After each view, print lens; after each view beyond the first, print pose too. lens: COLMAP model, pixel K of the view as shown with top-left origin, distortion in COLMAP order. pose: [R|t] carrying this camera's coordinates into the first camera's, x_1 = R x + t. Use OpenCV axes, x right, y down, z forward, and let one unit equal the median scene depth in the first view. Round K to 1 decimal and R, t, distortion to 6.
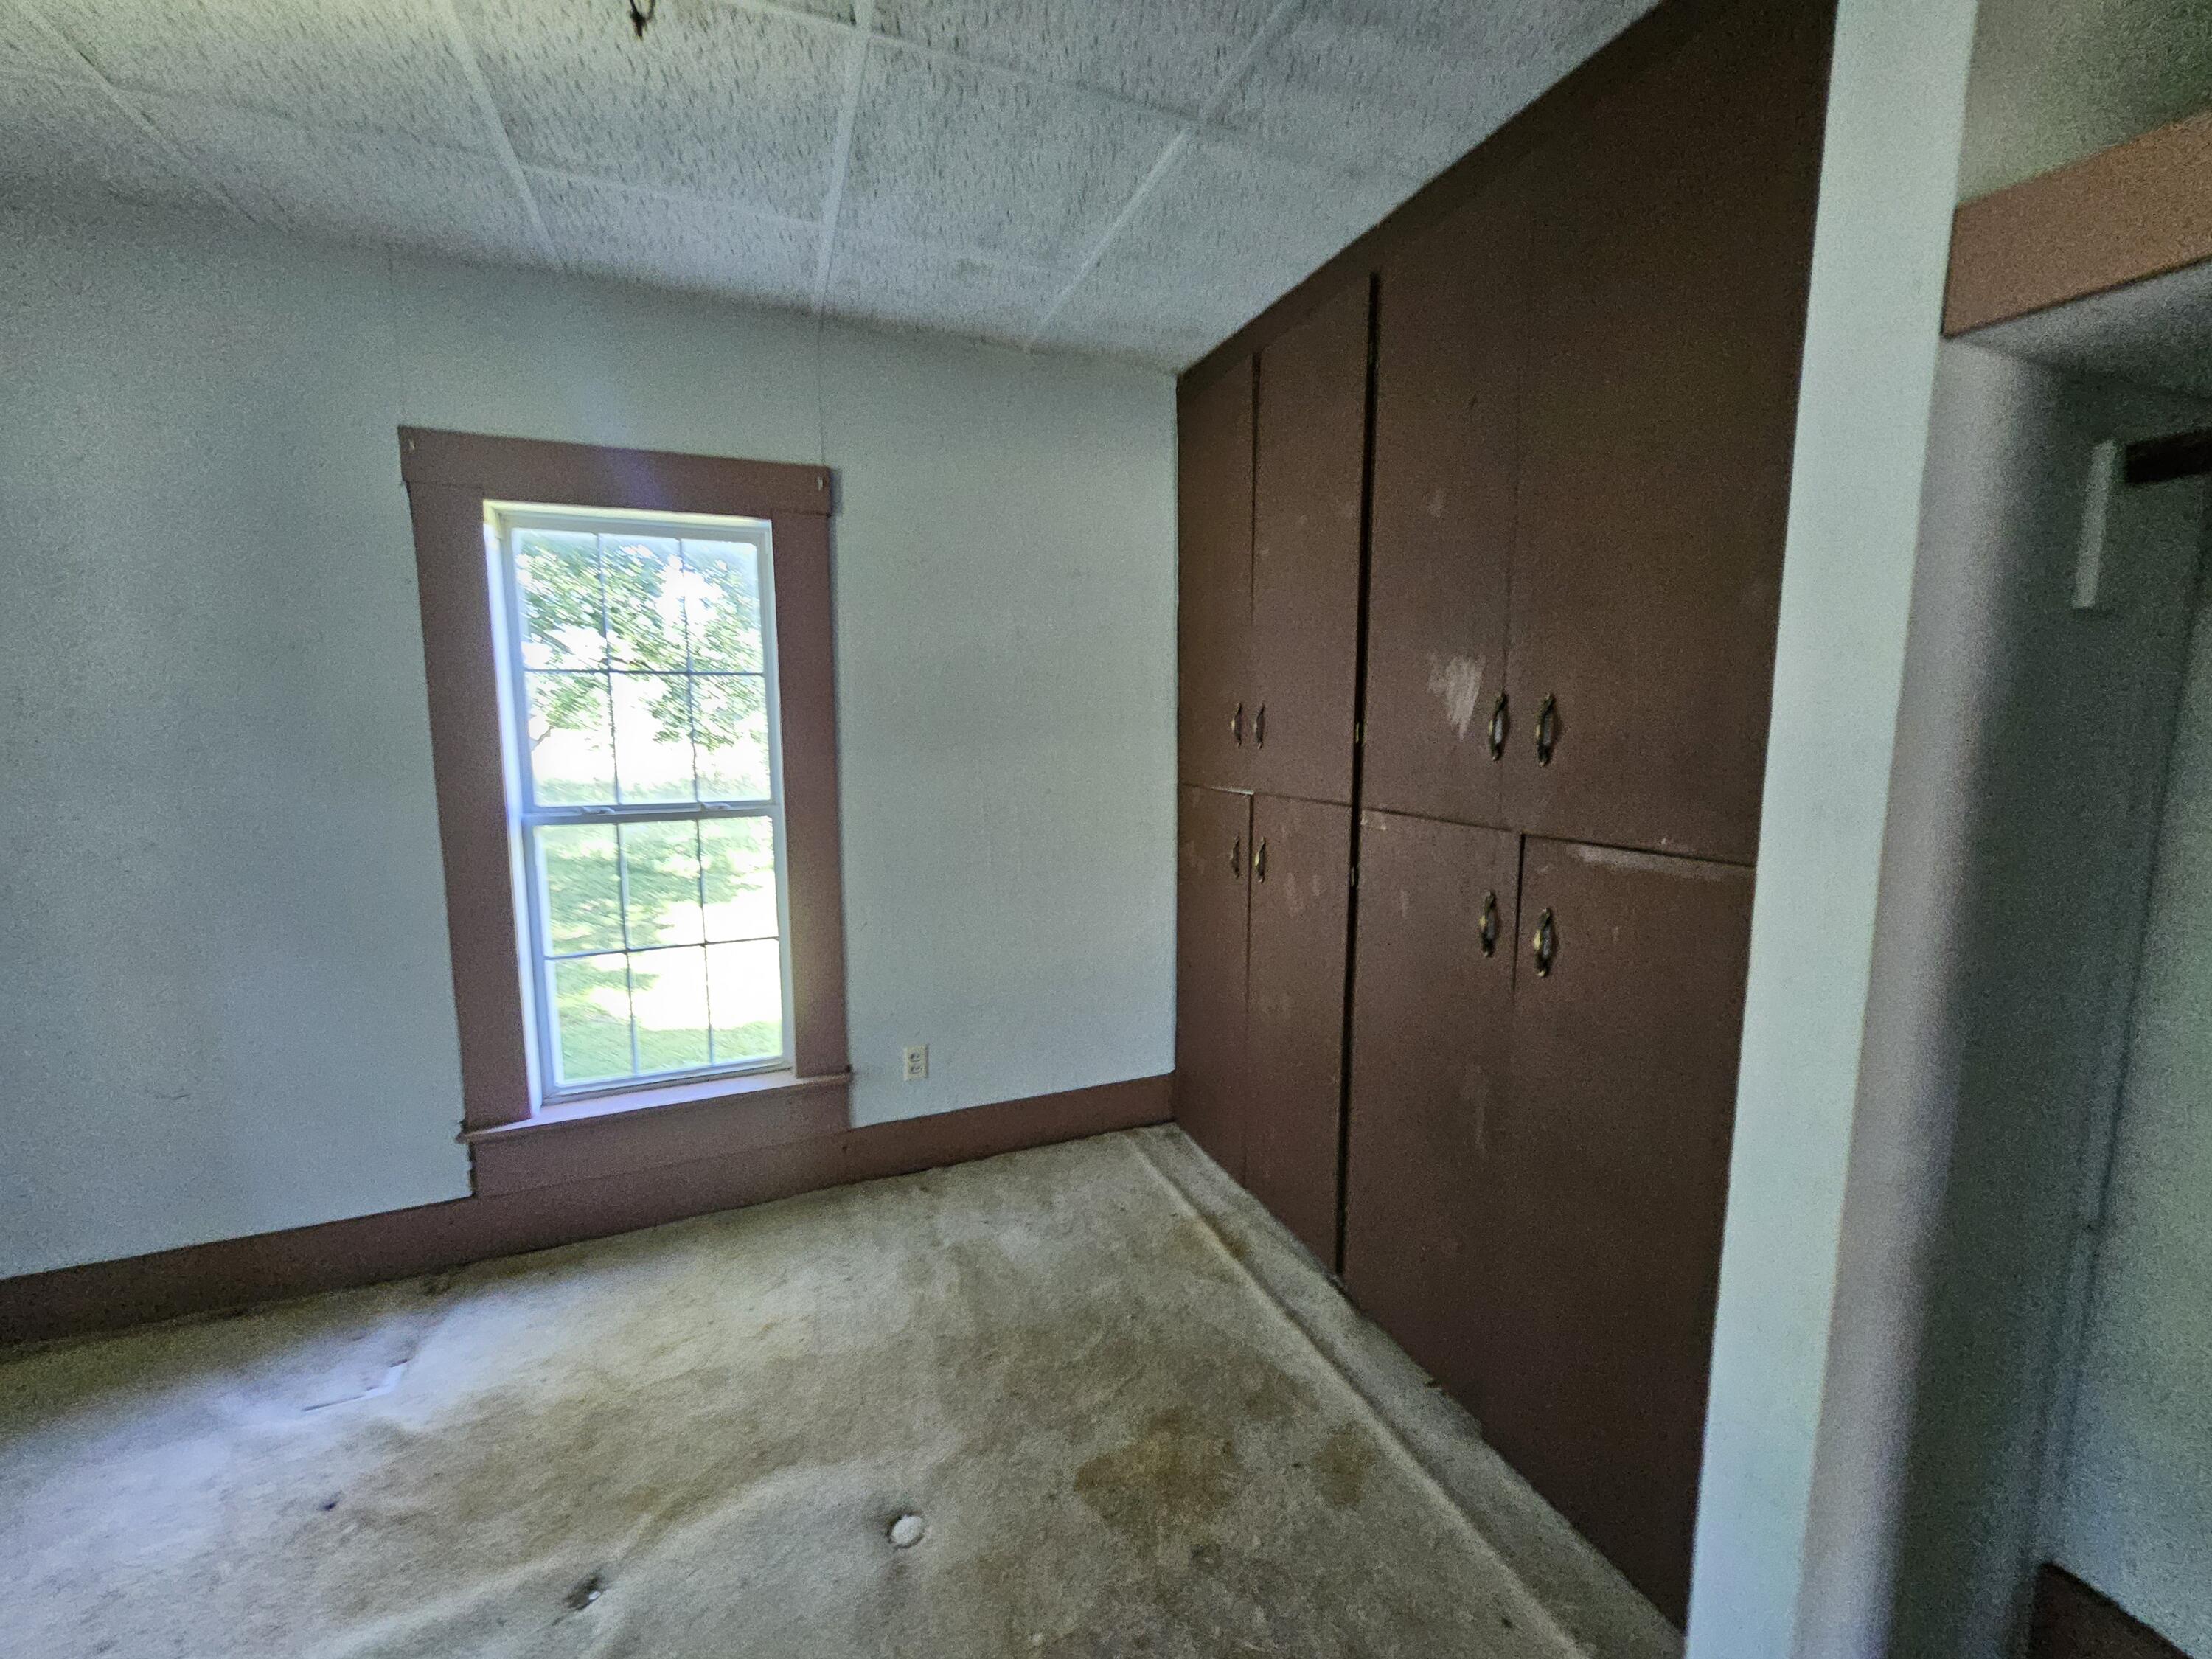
lens RADIAL K [[883.9, 0, 1132.6], [0, 883.9, 826.4], [0, 0, 1]] dist [-0.002929, -0.000768]
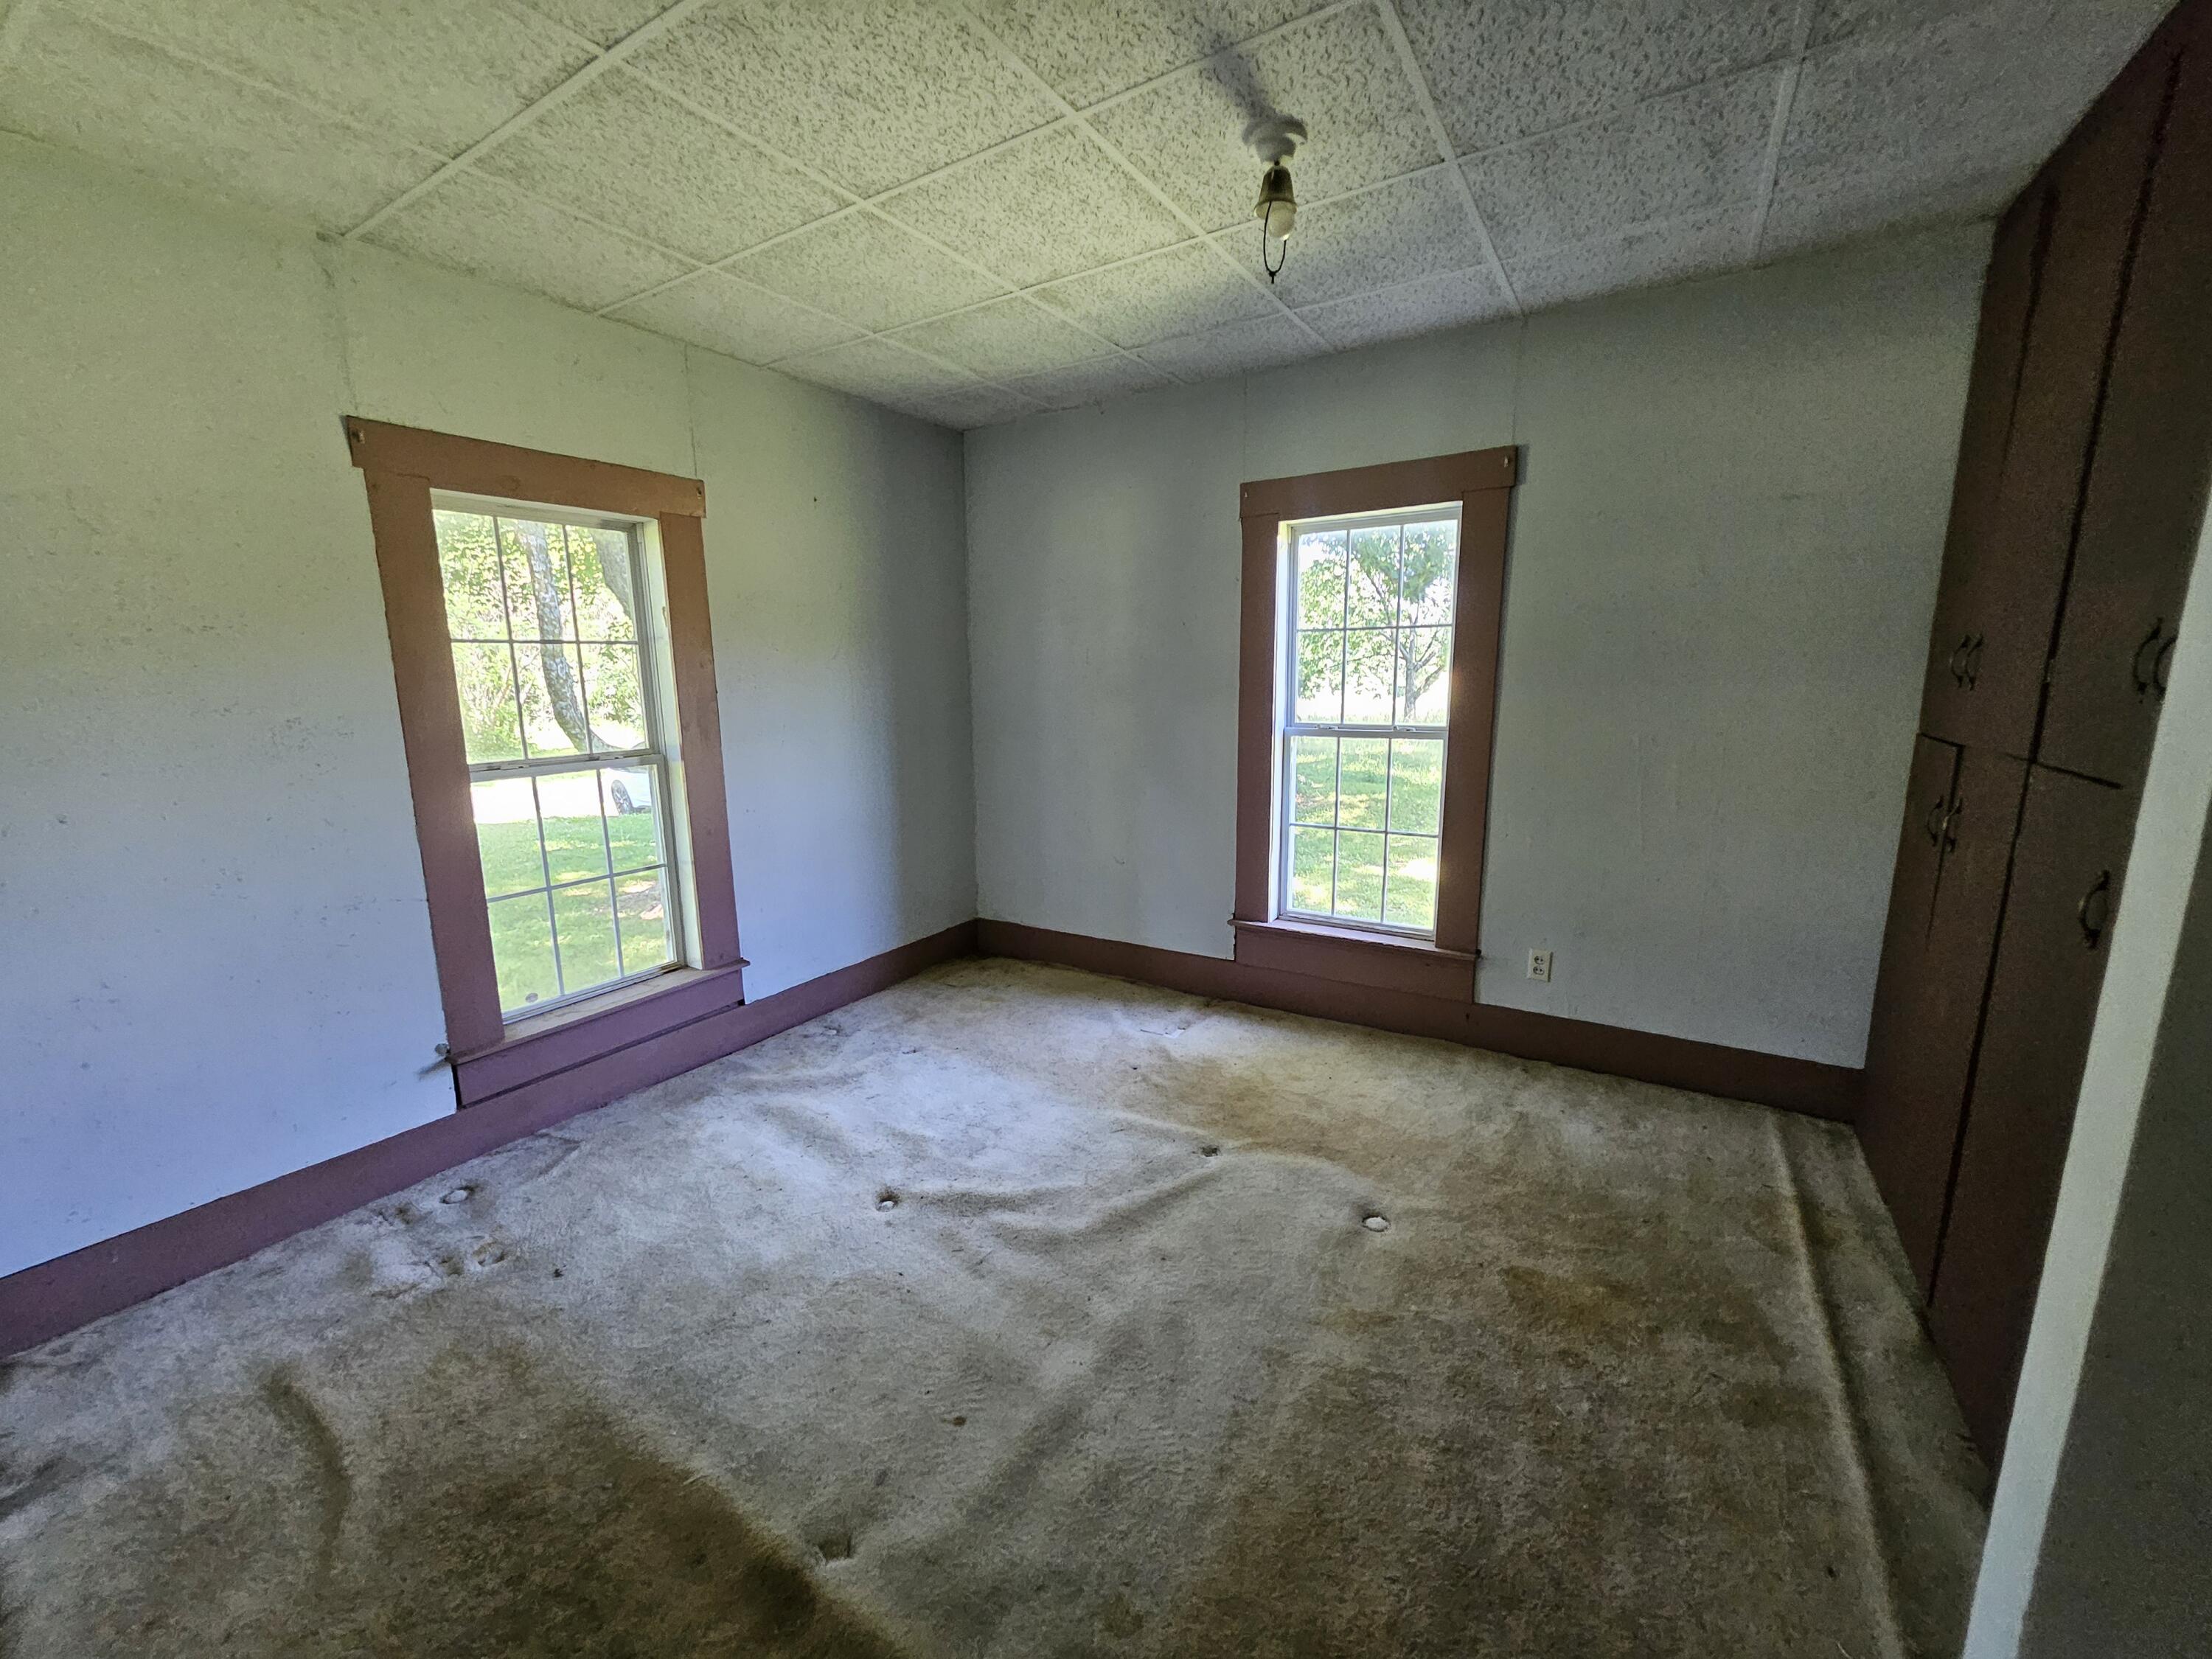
lens RADIAL K [[876.4, 0, 1093.3], [0, 876.4, 834.9], [0, 0, 1]] dist [0.006368, -0.000191]
pose [[0.576909, 0.148876, -0.803127, 0.387174], [-0.088615, 0.988854, 0.119649, 0.020891], [0.811988, 0.002142, 0.583671, -0.163487]]
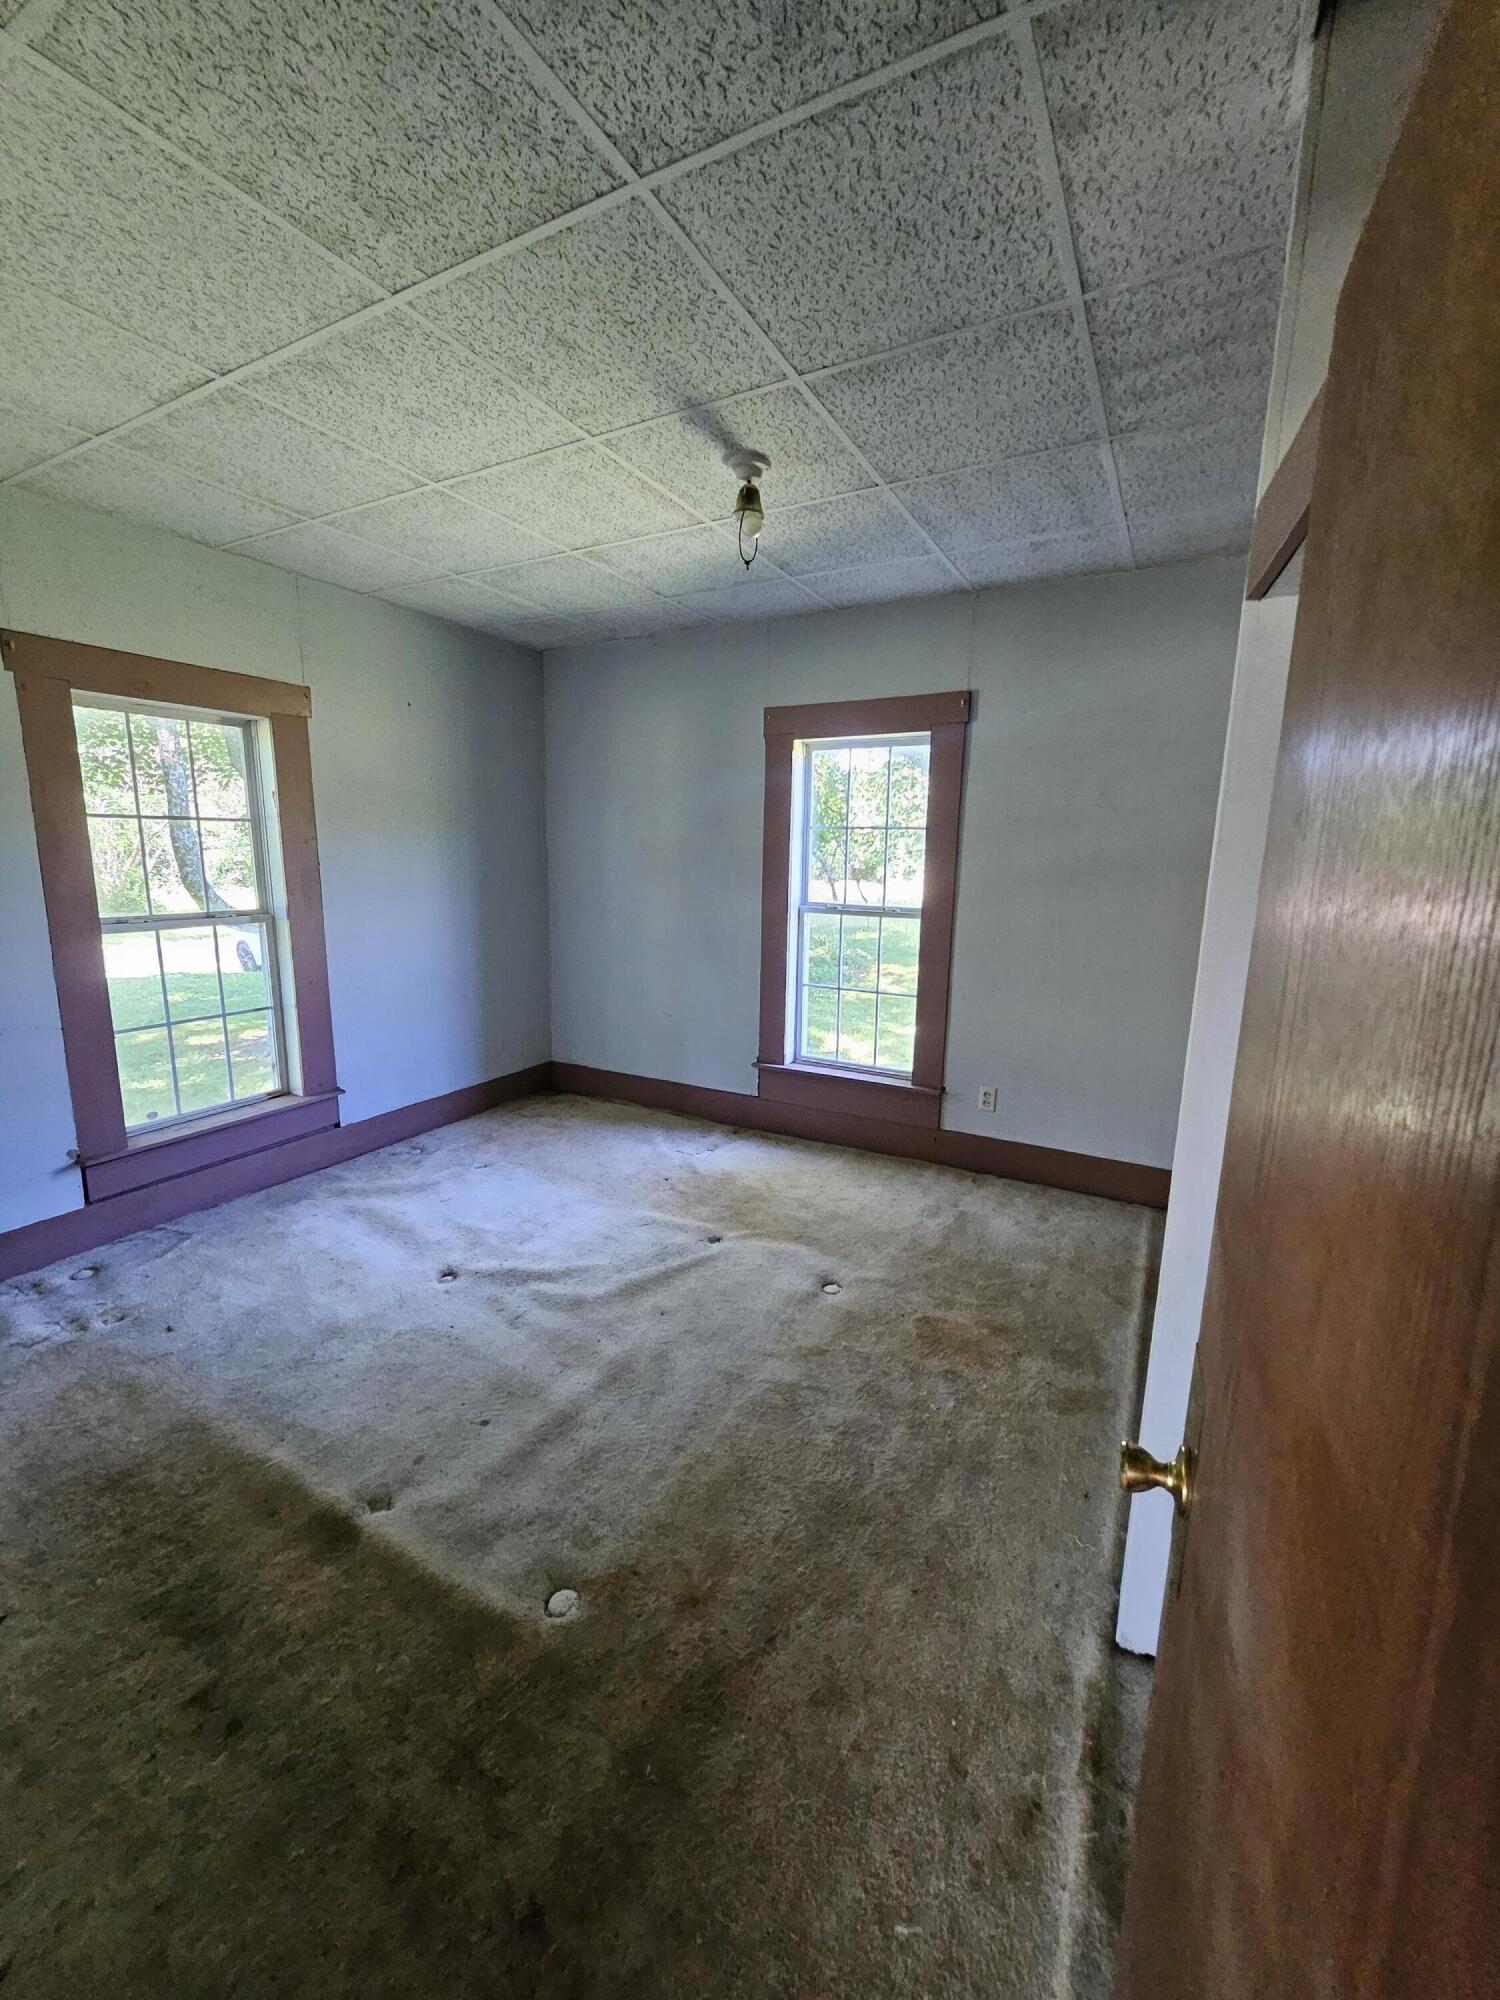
lens RADIAL K [[784.3, 0, 746.6], [0, 784.3, 1002.7], [0, 0, 1]] dist [-0.001171, 0.001958]
pose [[0.630987, 0.161520, -0.758792, 0.573383], [-0.115571, 0.986743, 0.113938, 0.013755], [0.767136, 0.015801, 0.641289, -0.164898]]
